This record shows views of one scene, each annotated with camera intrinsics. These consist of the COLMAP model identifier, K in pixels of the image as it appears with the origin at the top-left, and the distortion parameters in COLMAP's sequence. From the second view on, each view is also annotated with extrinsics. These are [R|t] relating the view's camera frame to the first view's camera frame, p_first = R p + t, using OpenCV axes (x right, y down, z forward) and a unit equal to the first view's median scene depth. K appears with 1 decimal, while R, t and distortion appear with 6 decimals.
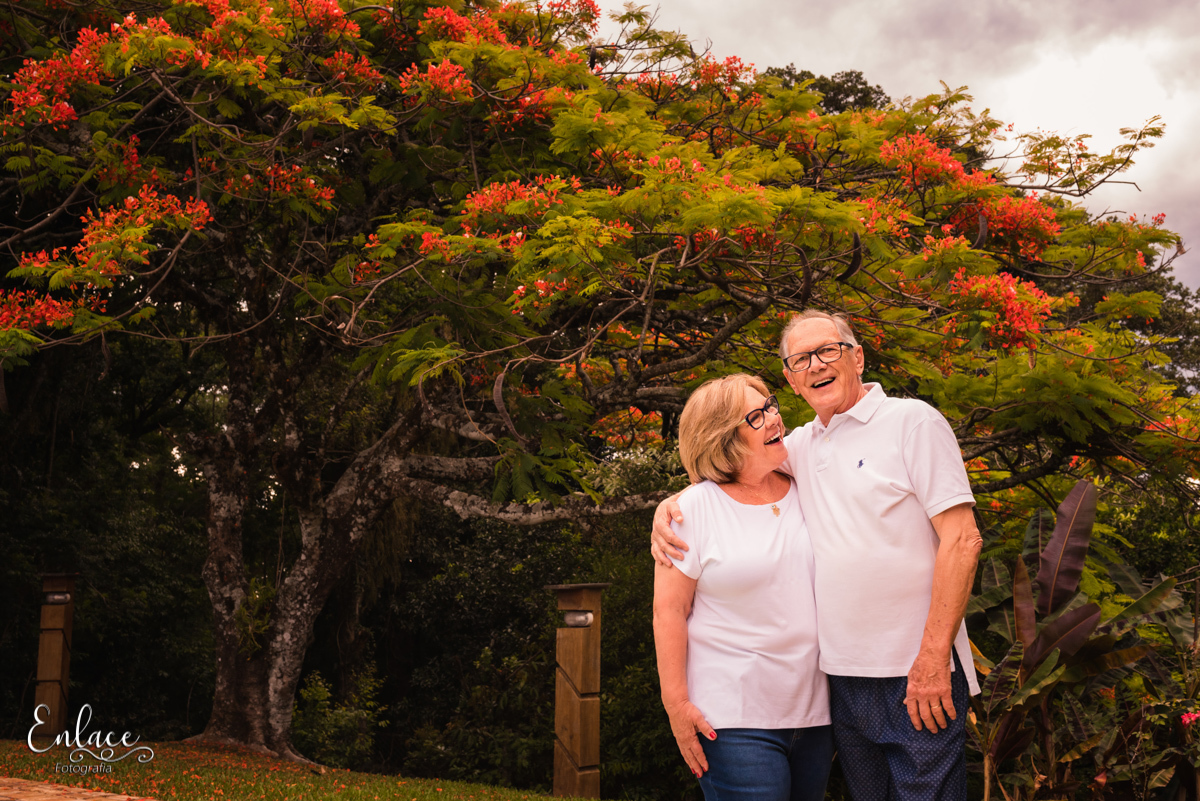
lens RADIAL K [[1299.8, 0, 600.0], [0, 1299.8, 400.5], [0, 0, 1]] dist [0.003256, 0.010335]
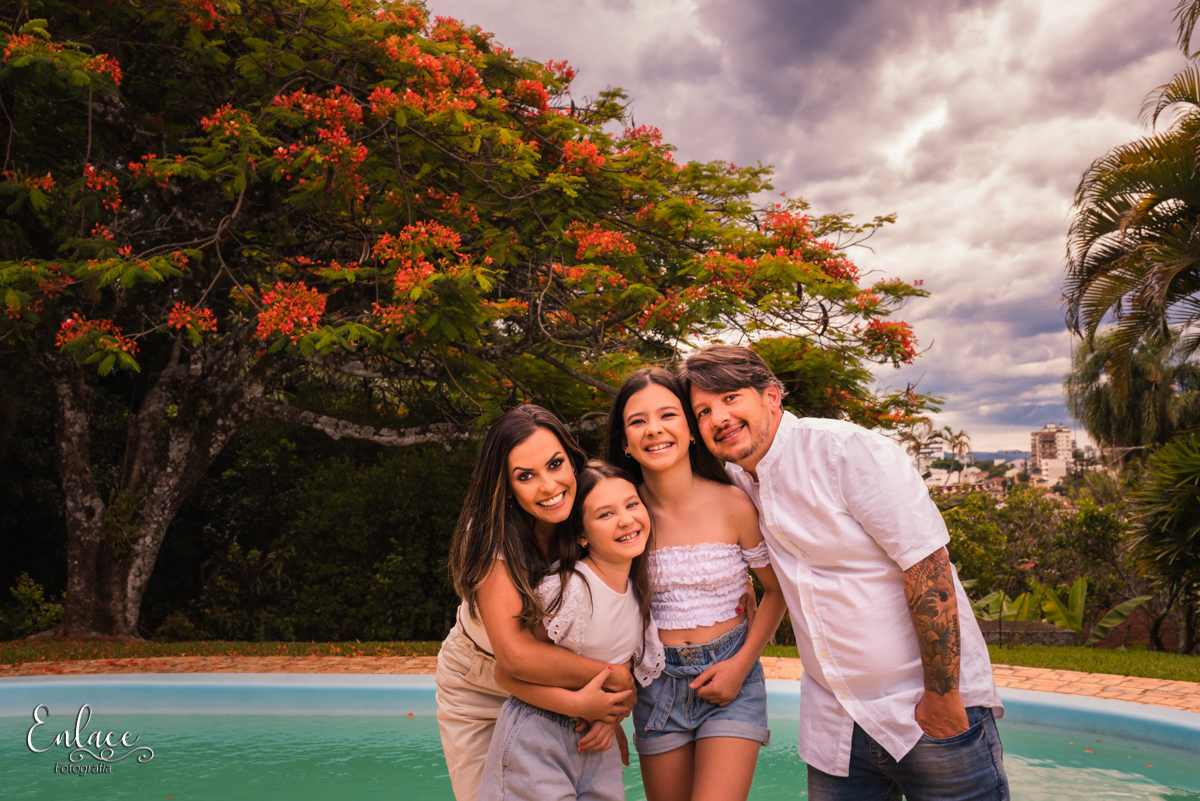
lens RADIAL K [[1299.8, 0, 600.0], [0, 1299.8, 400.5], [0, 0, 1]] dist [0.003256, 0.010335]
pose [[0.844171, 0.023896, 0.535541, -0.518535], [-0.074836, 0.994477, 0.073589, -0.050421], [-0.530825, -0.102199, 0.841297, -0.141845]]
